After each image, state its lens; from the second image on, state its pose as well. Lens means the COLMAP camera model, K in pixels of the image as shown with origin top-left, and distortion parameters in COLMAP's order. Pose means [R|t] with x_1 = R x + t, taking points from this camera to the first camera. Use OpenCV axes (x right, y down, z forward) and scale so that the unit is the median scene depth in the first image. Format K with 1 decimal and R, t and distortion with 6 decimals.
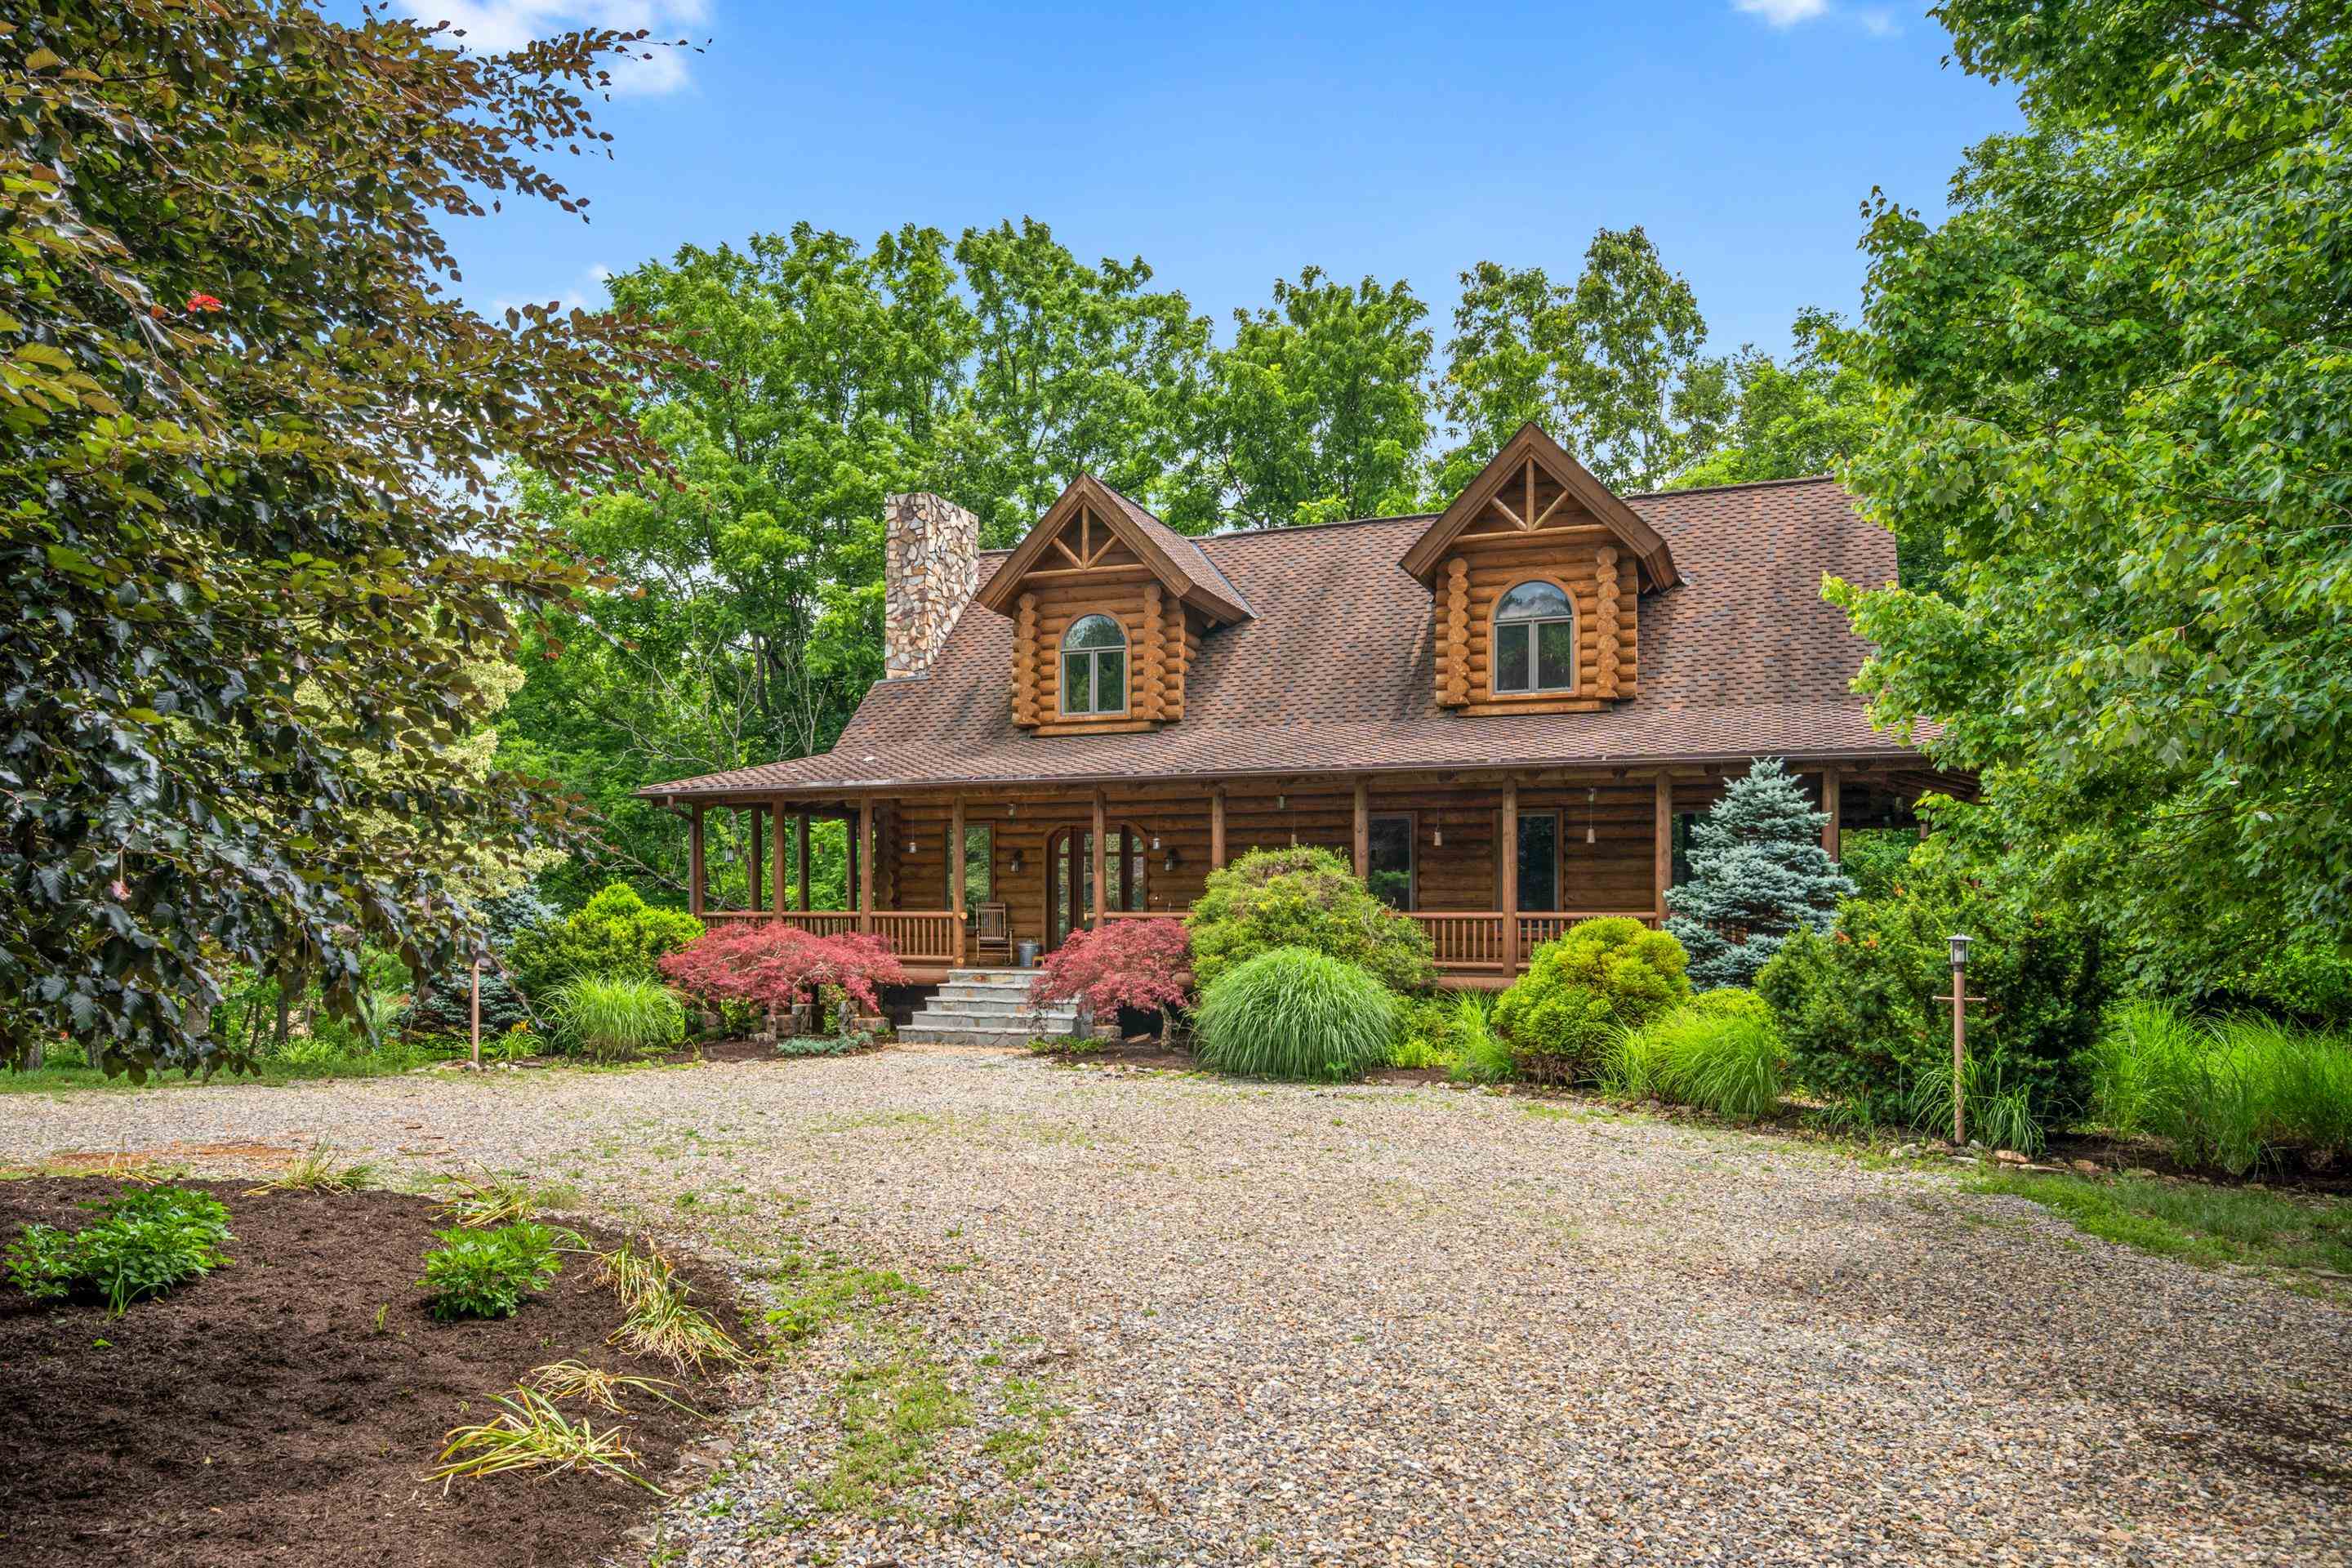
lens RADIAL K [[1611.3, 0, 1131.9], [0, 1611.3, 913.8], [0, 0, 1]] dist [0.008259, 0.003625]
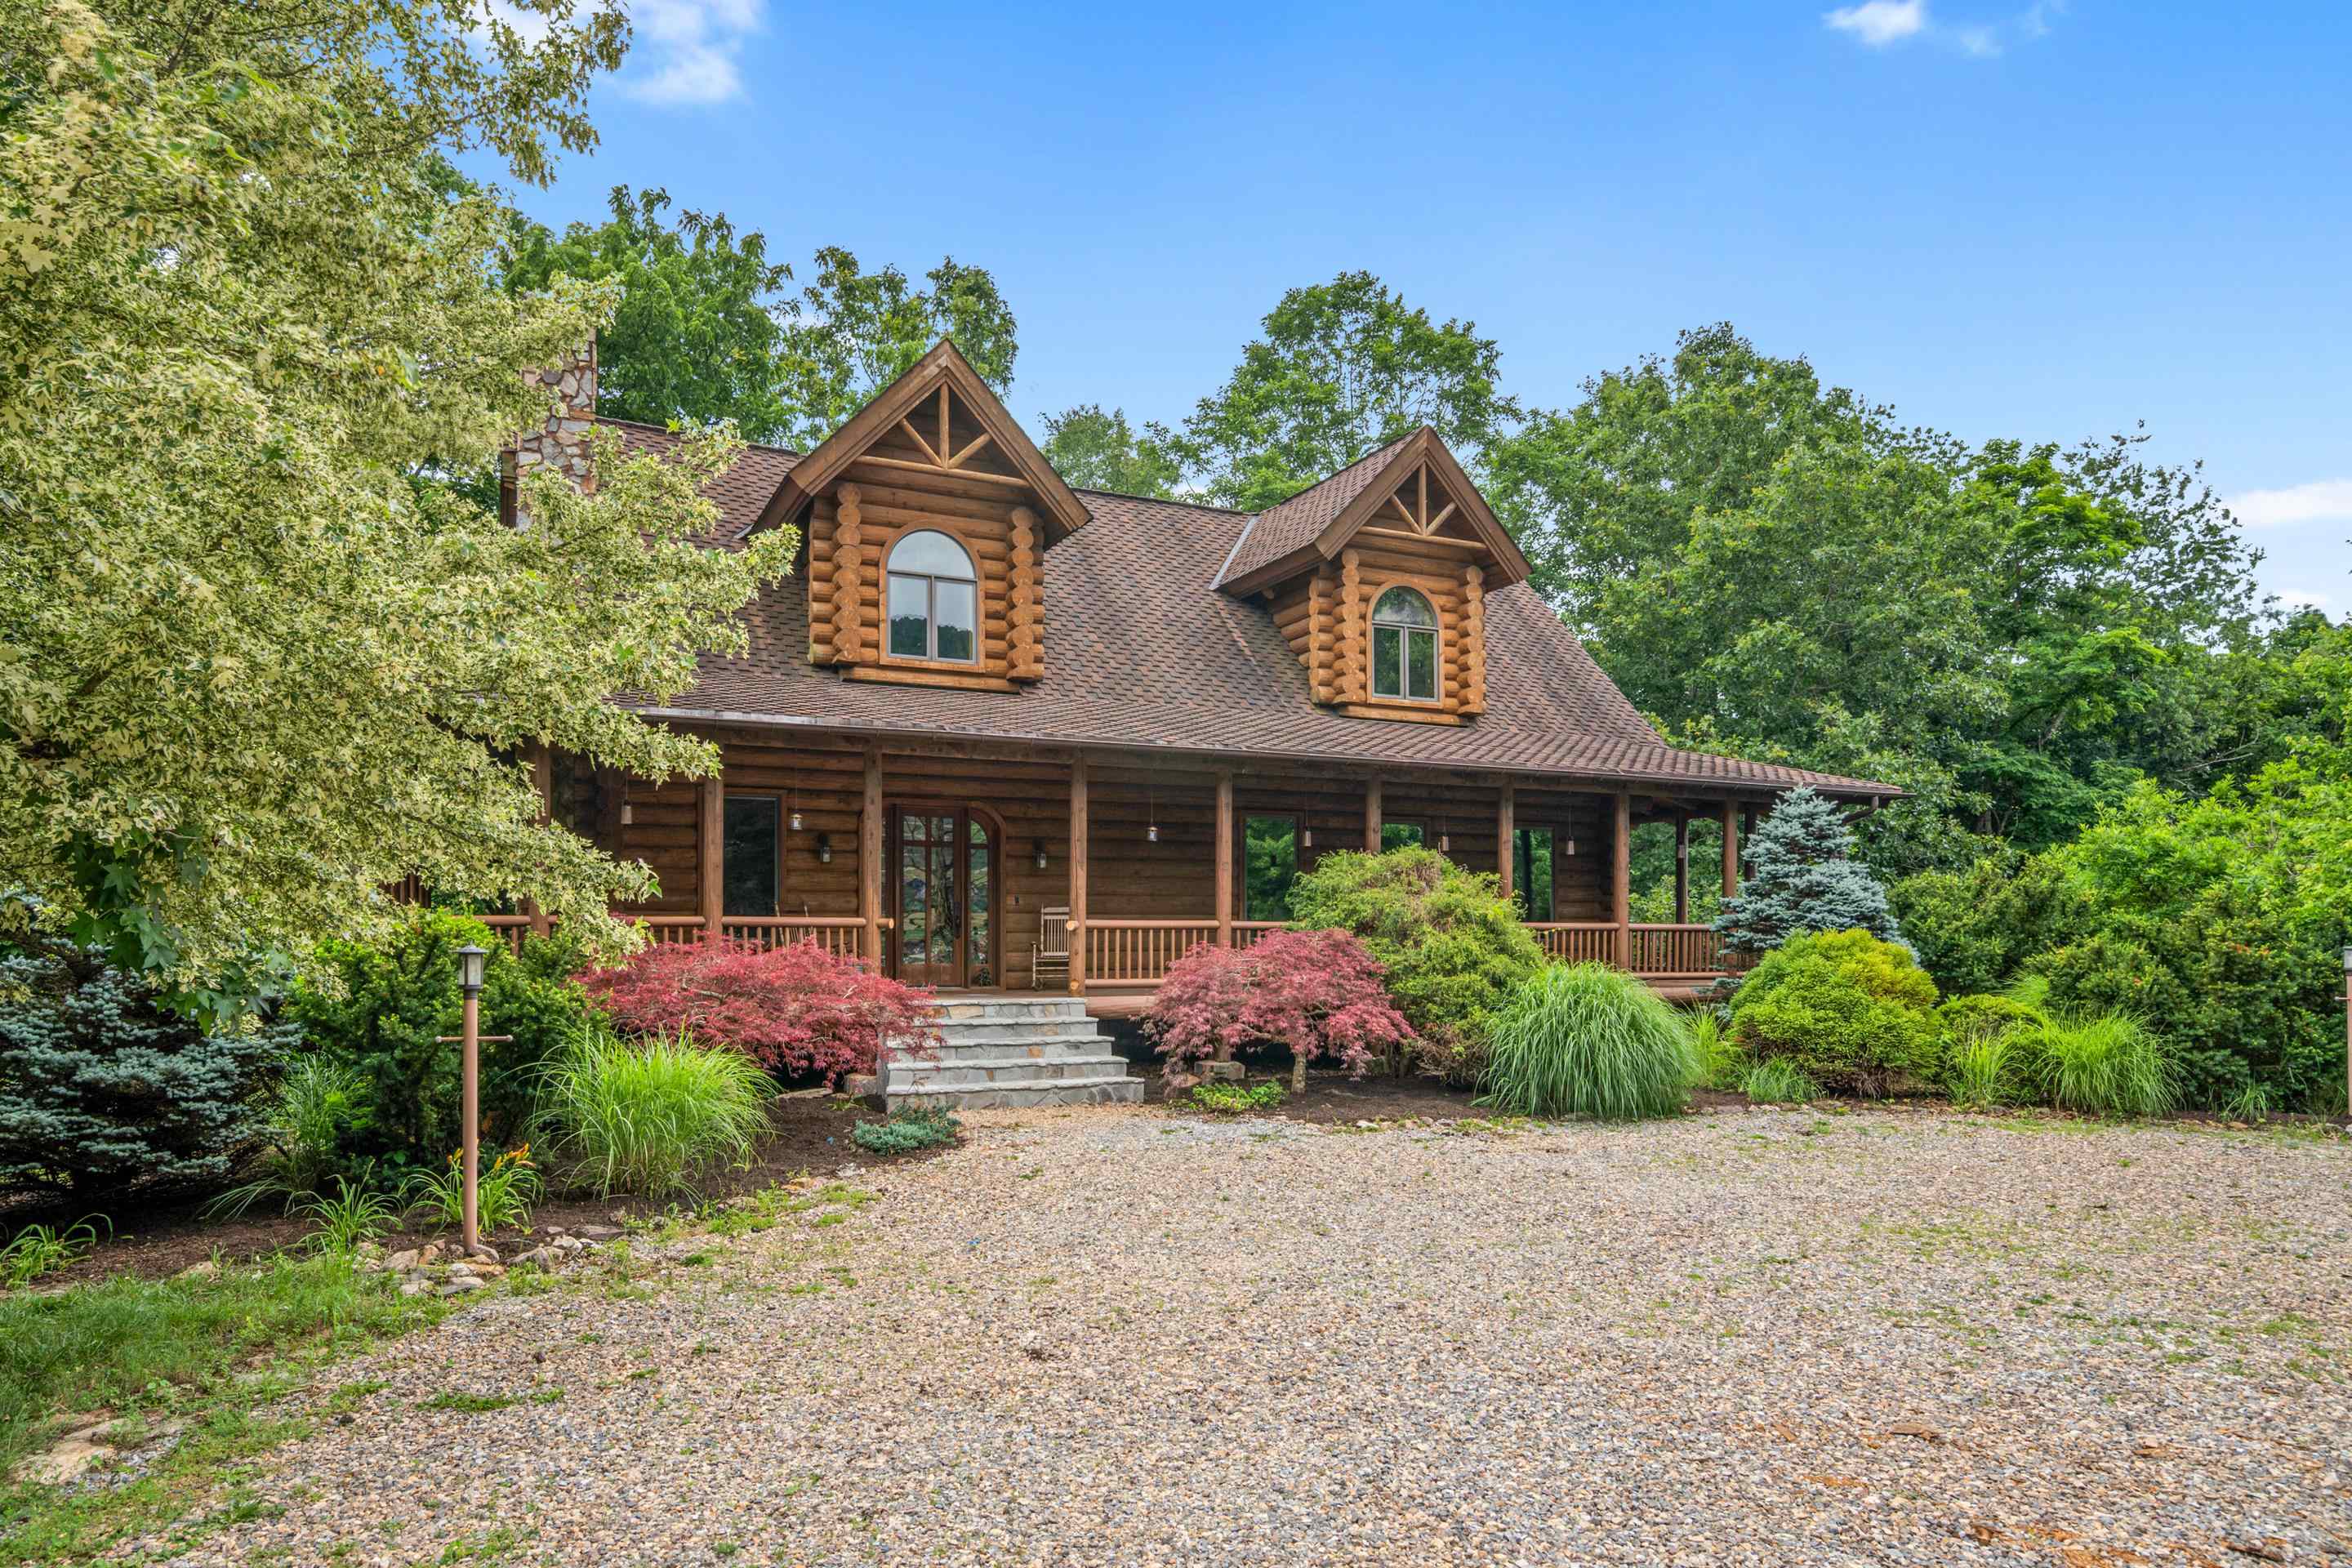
lens RADIAL K [[1369.2, 0, 1115.6], [0, 1369.2, 933.7], [0, 0, 1]] dist [0.006772, 0.000443]
pose [[0.703250, -0.000027, 0.710942, -0.523967], [-0.002082, 0.999996, 0.002097, 0.005097], [-0.710939, -0.002955, 0.703247, 0.592621]]
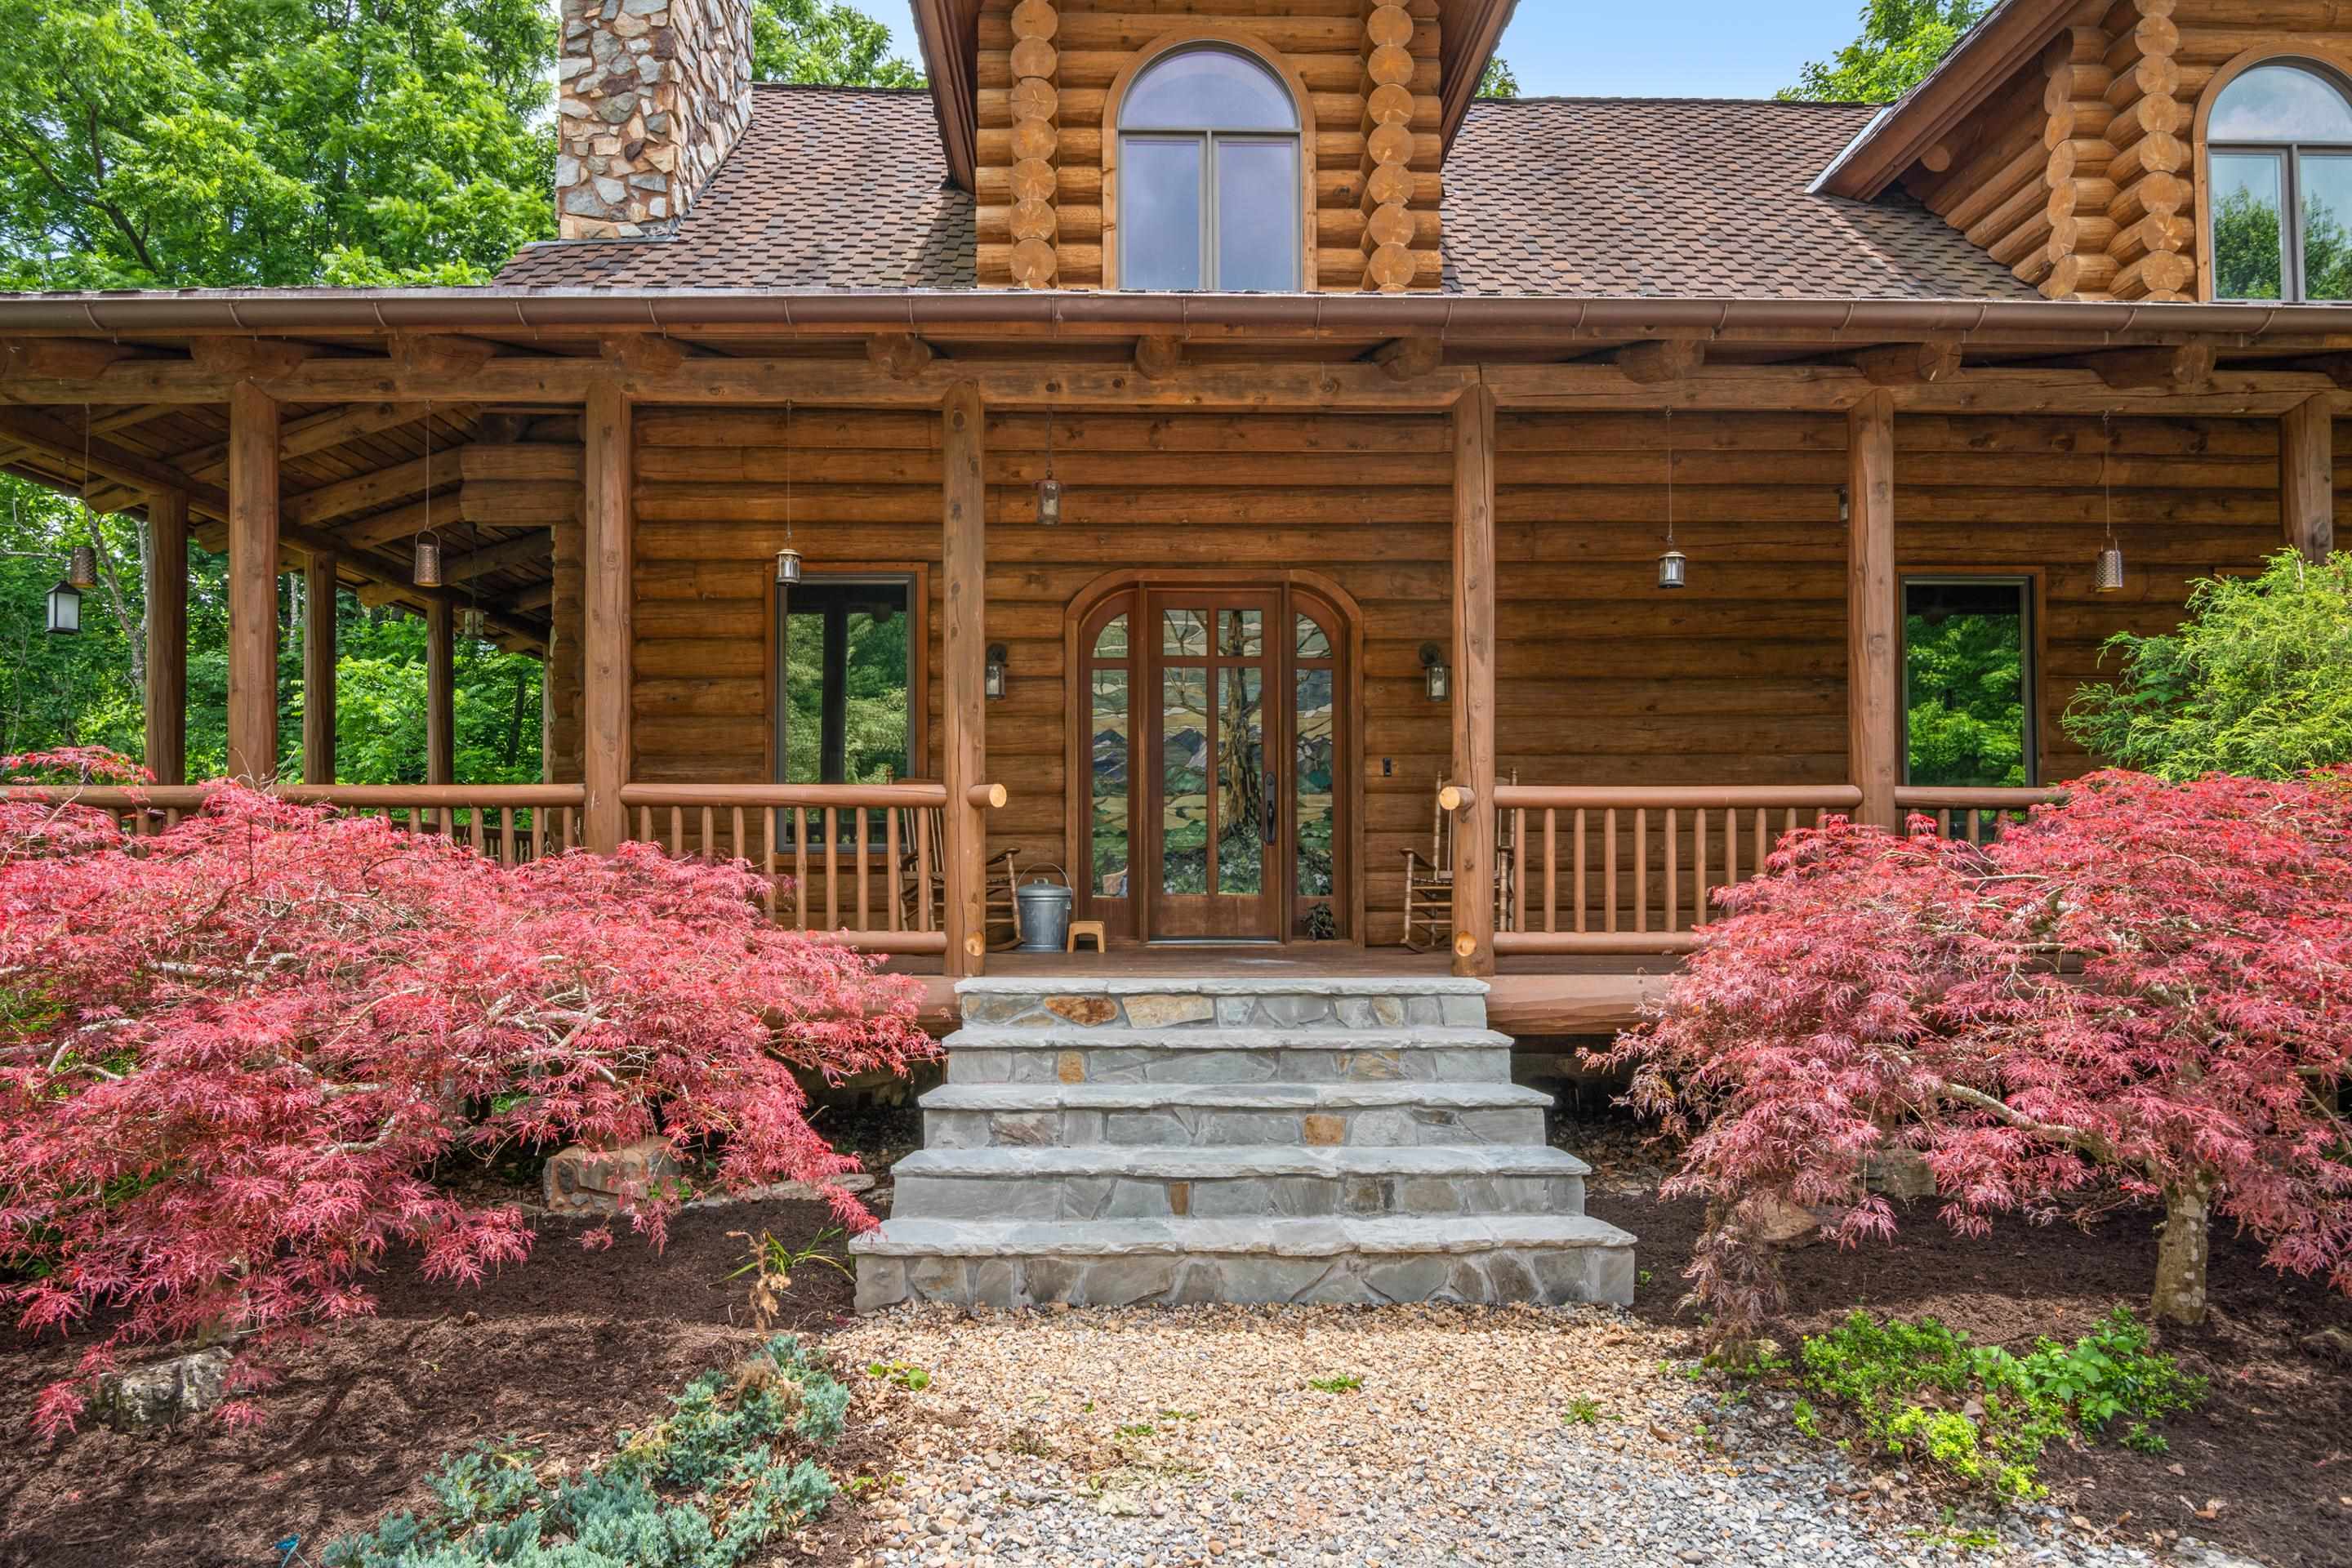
lens RADIAL K [[1380.8, 0, 1154.9], [0, 1380.8, 794.8], [0, 0, 1]] dist [0.003824, -0.000371]
pose [[0.920534, 0.014646, 0.390387, -0.203337], [0.005238, 0.998744, -0.049821, 0.015541], [-0.390627, 0.047906, 0.919302, 0.867741]]
